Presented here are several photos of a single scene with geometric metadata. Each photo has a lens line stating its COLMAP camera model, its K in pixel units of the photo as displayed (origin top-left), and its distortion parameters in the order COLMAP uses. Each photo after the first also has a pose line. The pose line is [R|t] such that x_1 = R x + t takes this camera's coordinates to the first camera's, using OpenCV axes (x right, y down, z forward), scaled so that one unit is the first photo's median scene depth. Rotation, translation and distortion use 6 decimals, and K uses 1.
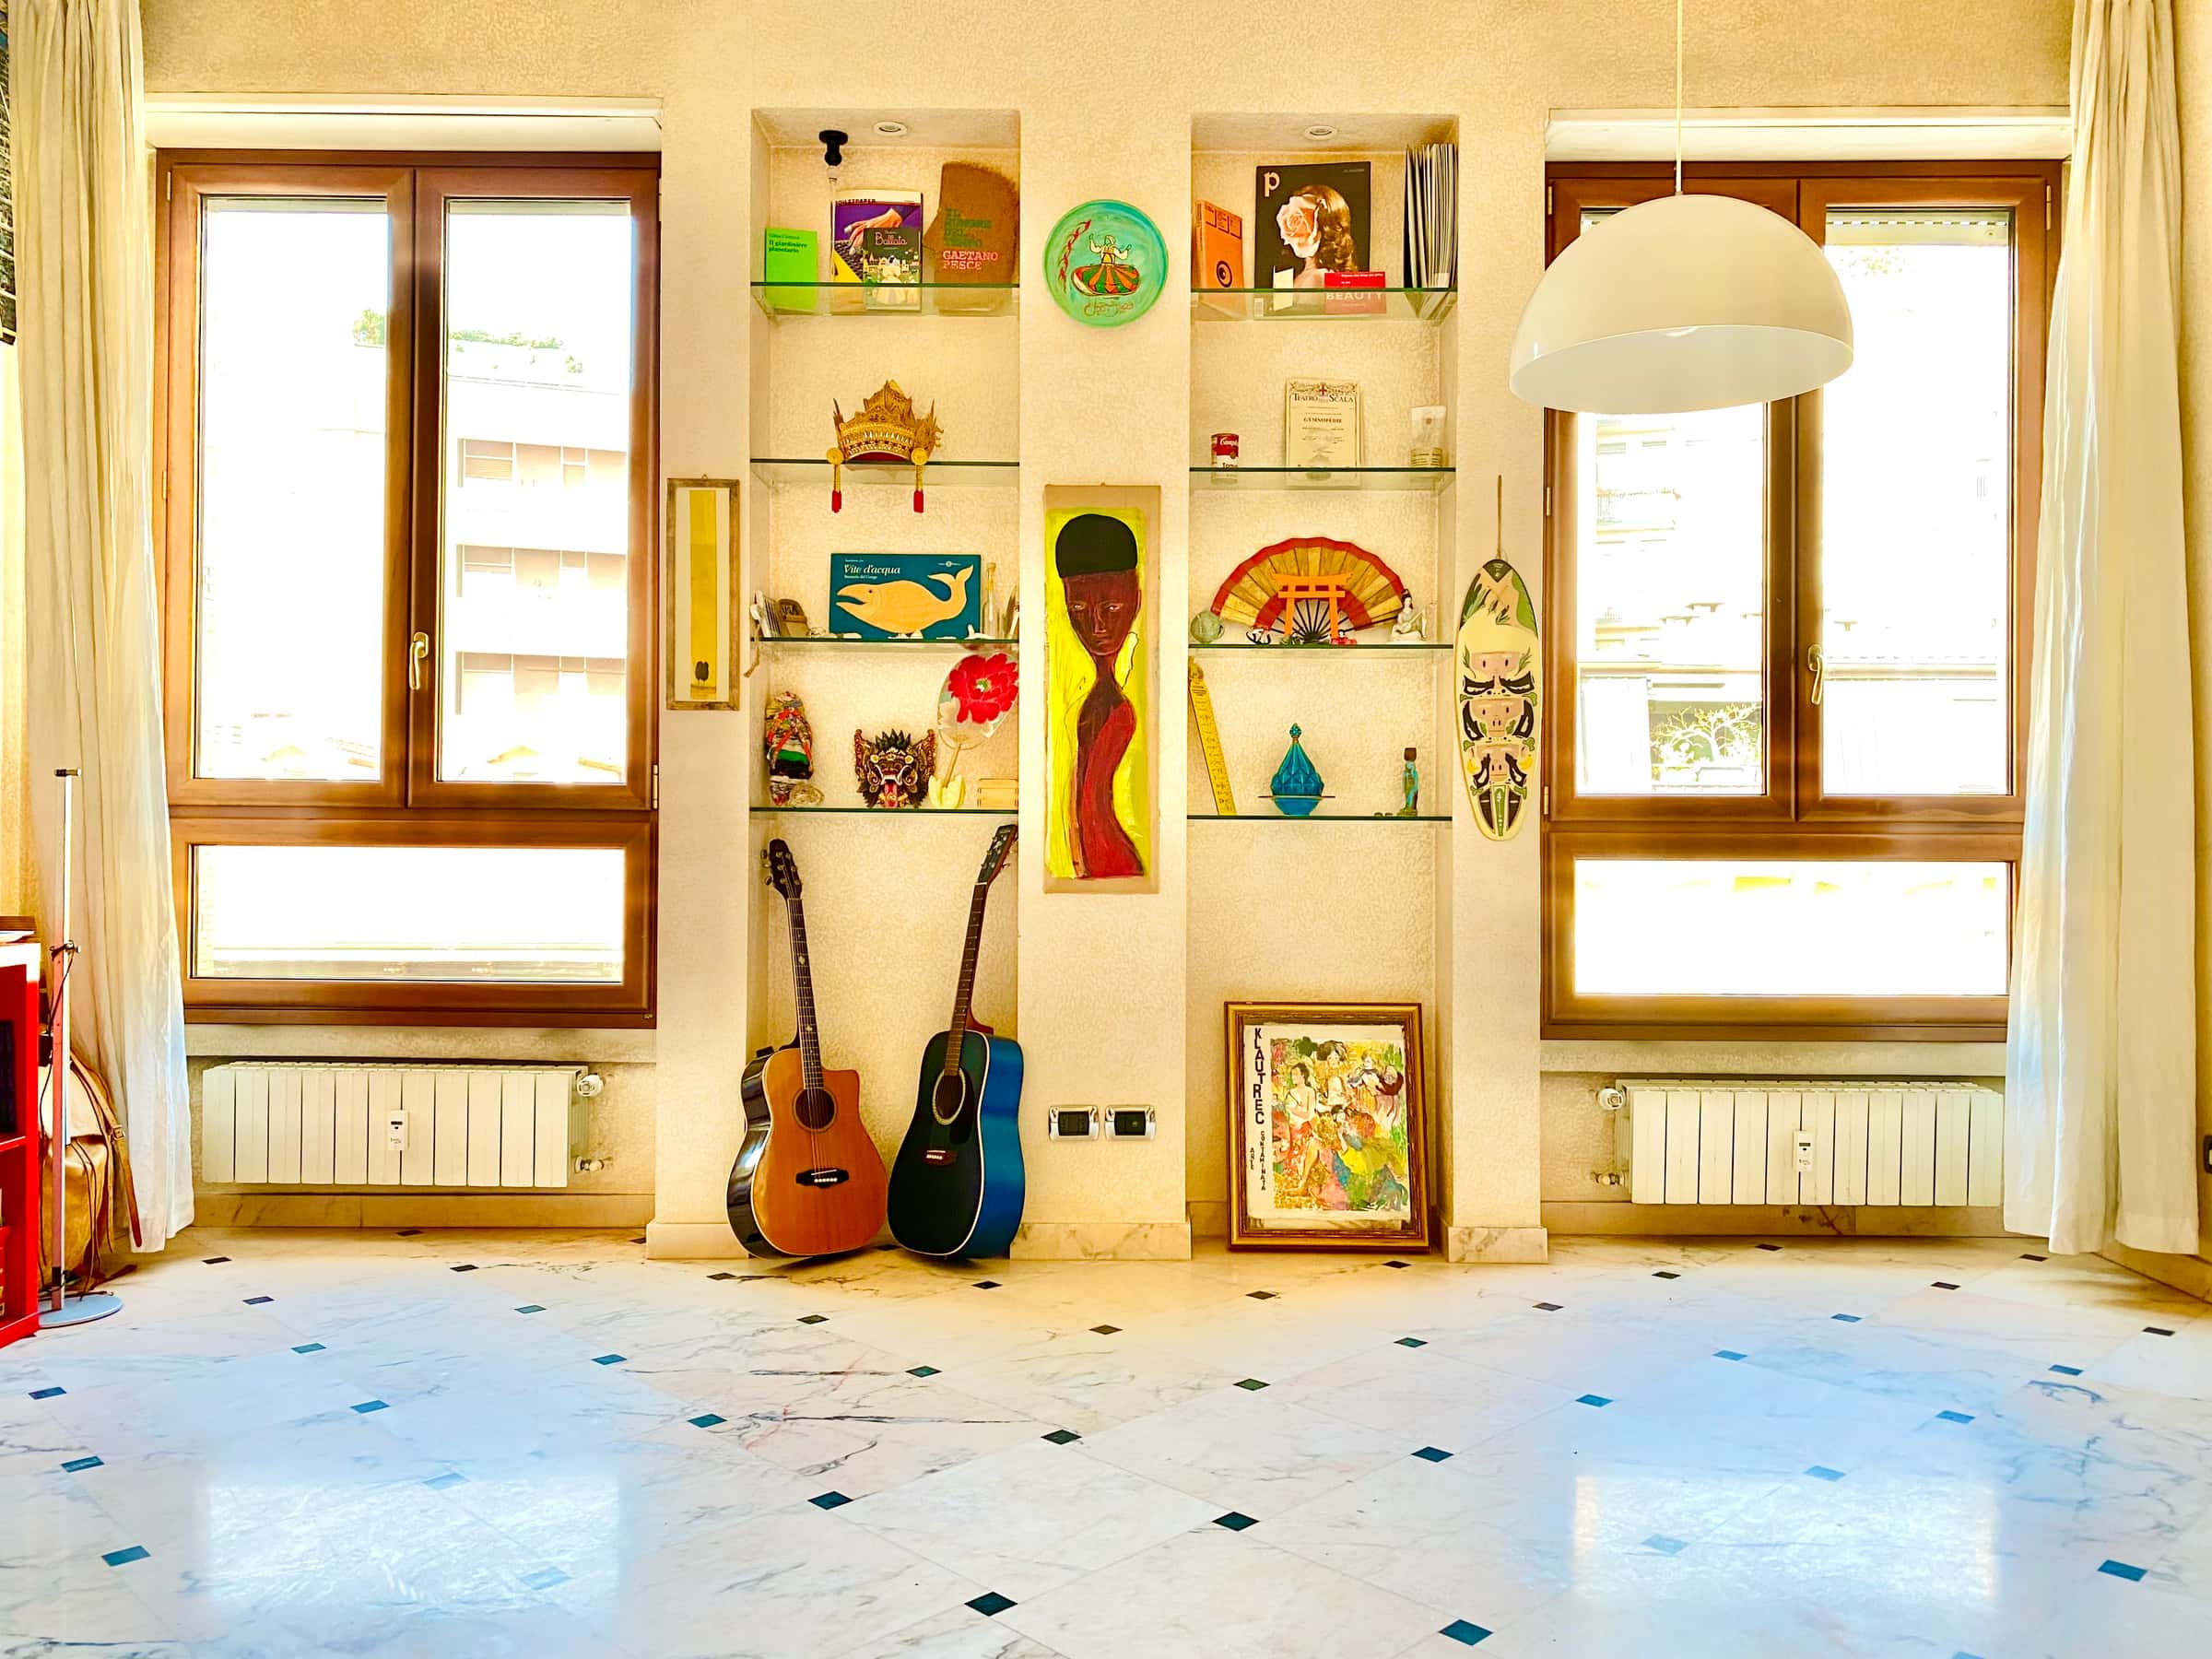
lens RADIAL K [[1660.4, 0, 1101.4], [0, 1660.4, 834.2], [0, 0, 1]] dist [0.051338, -0.056580]
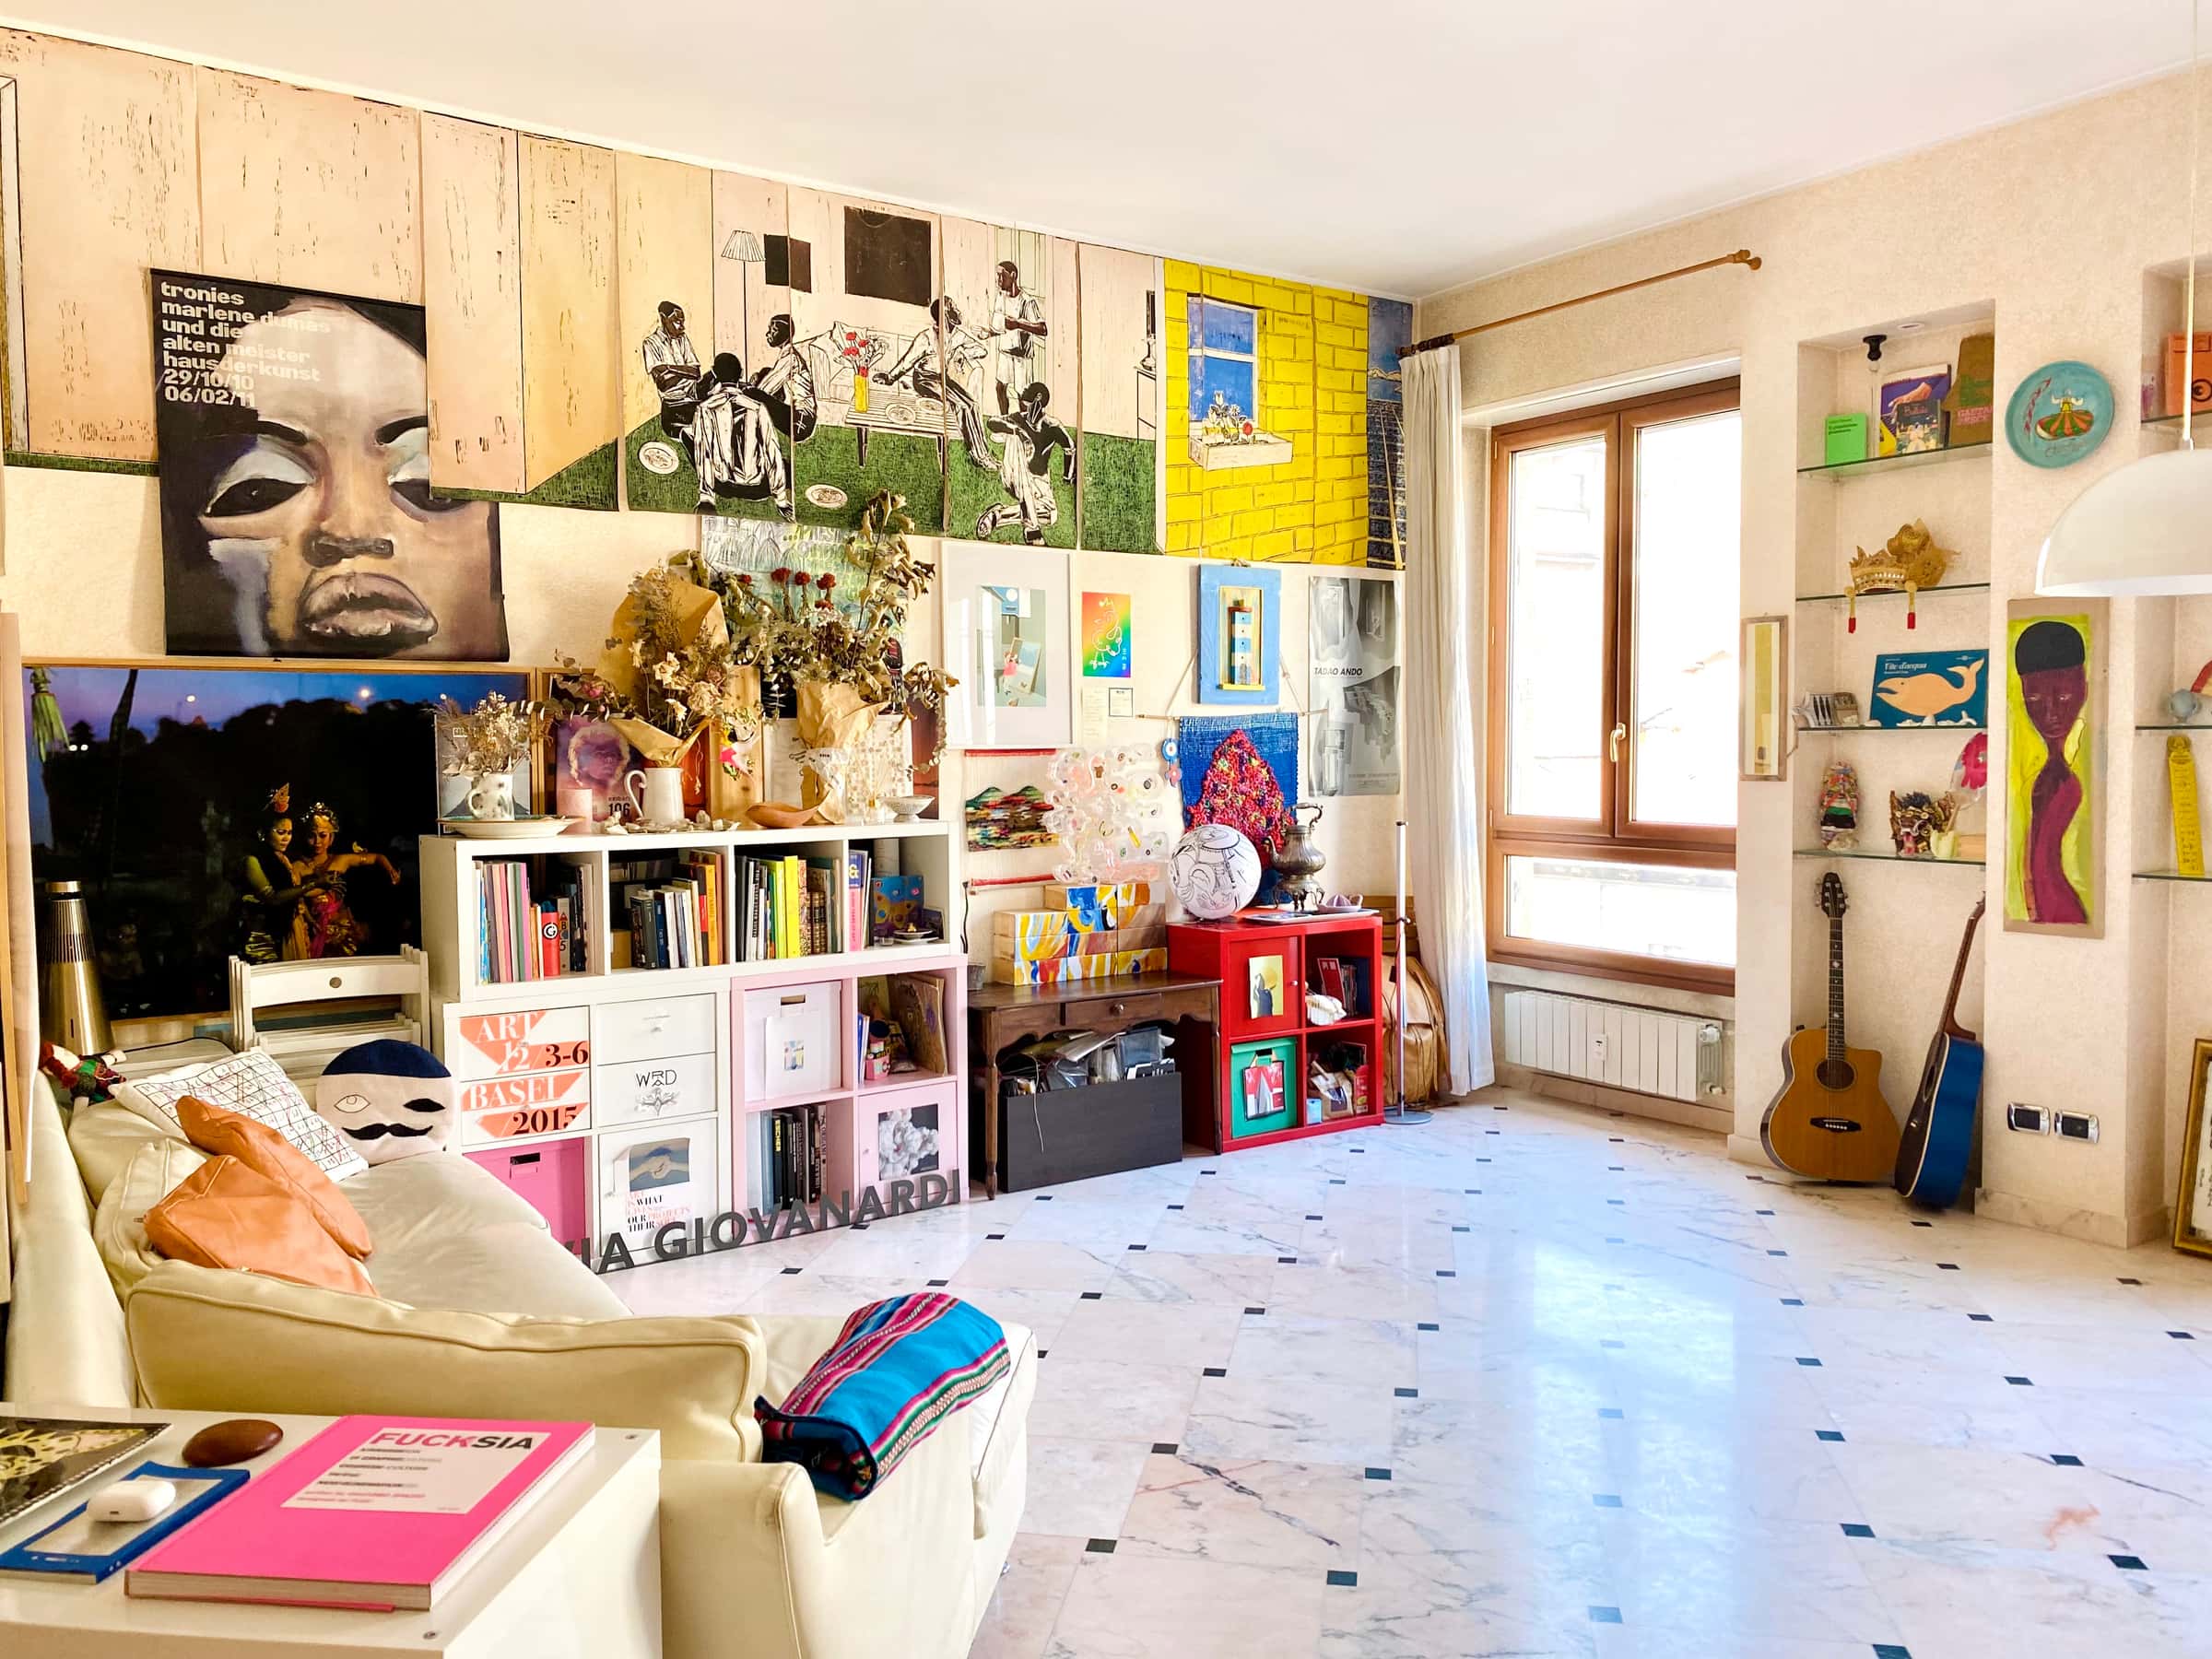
lens RADIAL K [[1663.1, 0, 1119.6], [0, 1663.1, 822.9], [0, 0, 1]] dist [0.099613, -0.165871]
pose [[0.577970, 0.028245, -0.815569, 0.608001], [0.008924, 0.999122, 0.040925, -0.101882], [0.816009, -0.030931, 0.577211, -0.264540]]
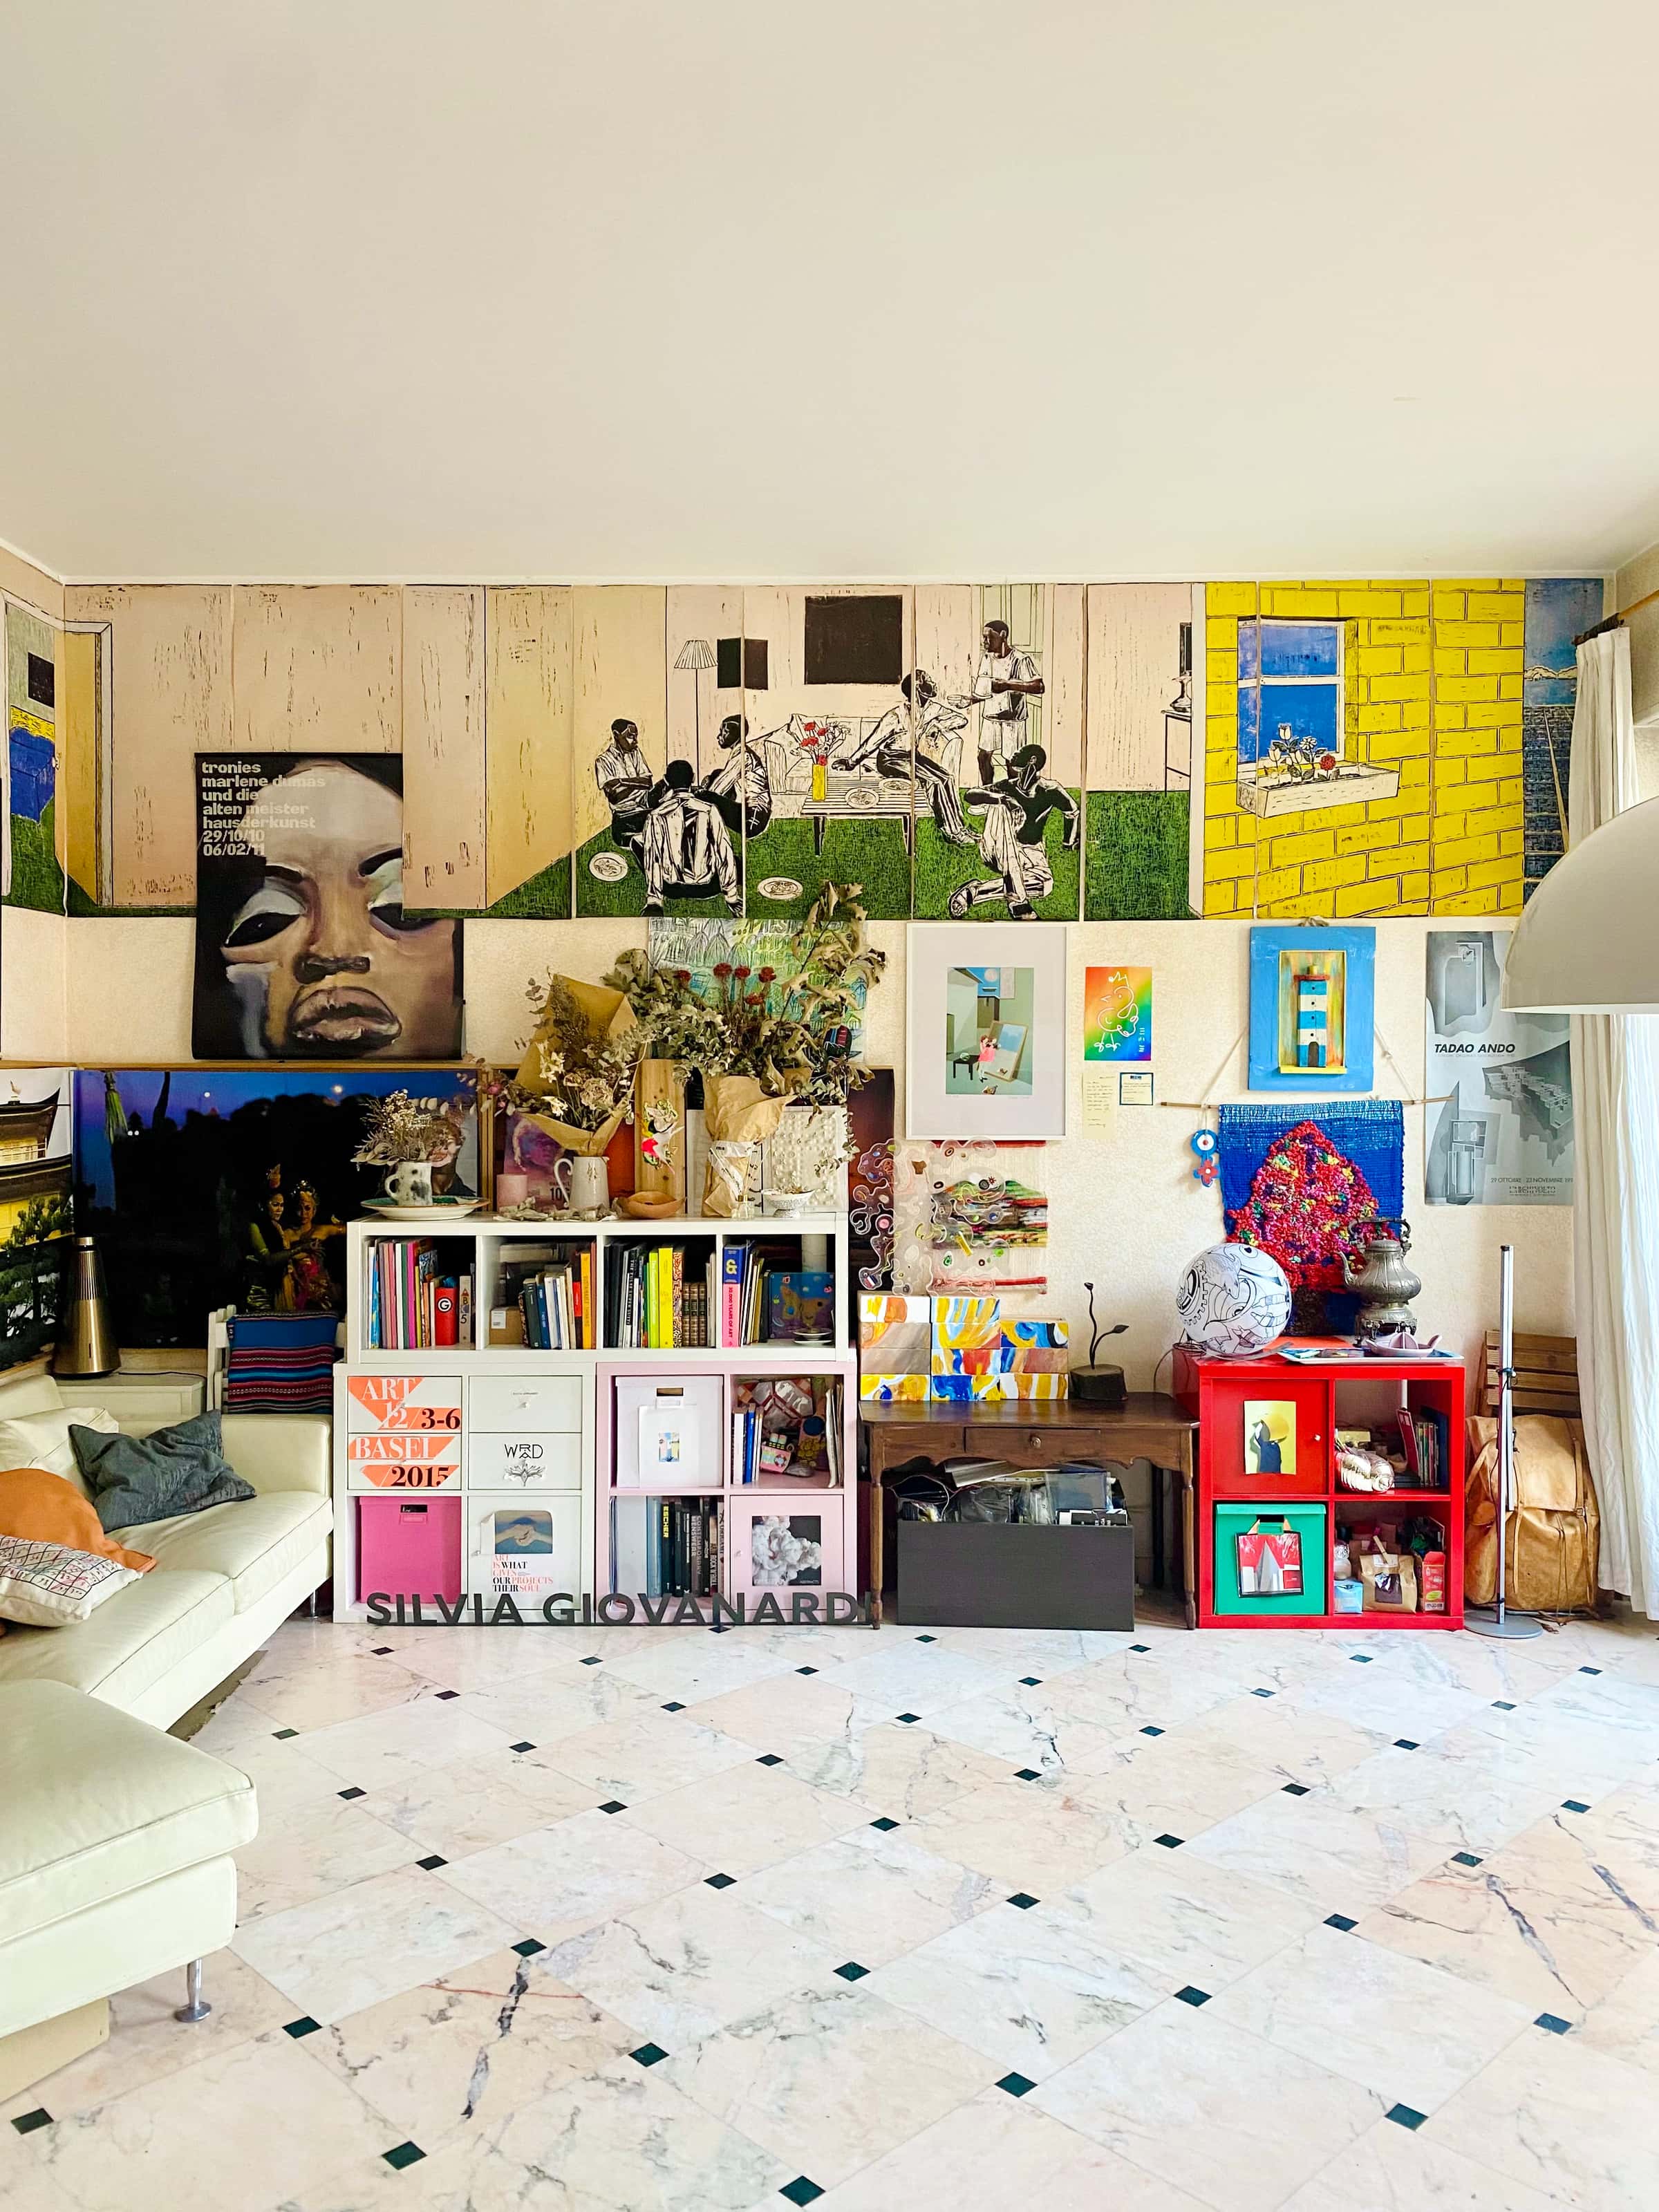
lens RADIAL K [[1663.1, 0, 845.0], [0, 1663.1, 1107.4], [0, 0, 1]] dist [0.099613, -0.165871]
pose [[-0.000346, 0.012357, -0.999924, 0.716509], [-0.004054, 0.999915, 0.012358, -0.152053], [0.999992, 0.004058, -0.000295, 0.398564]]
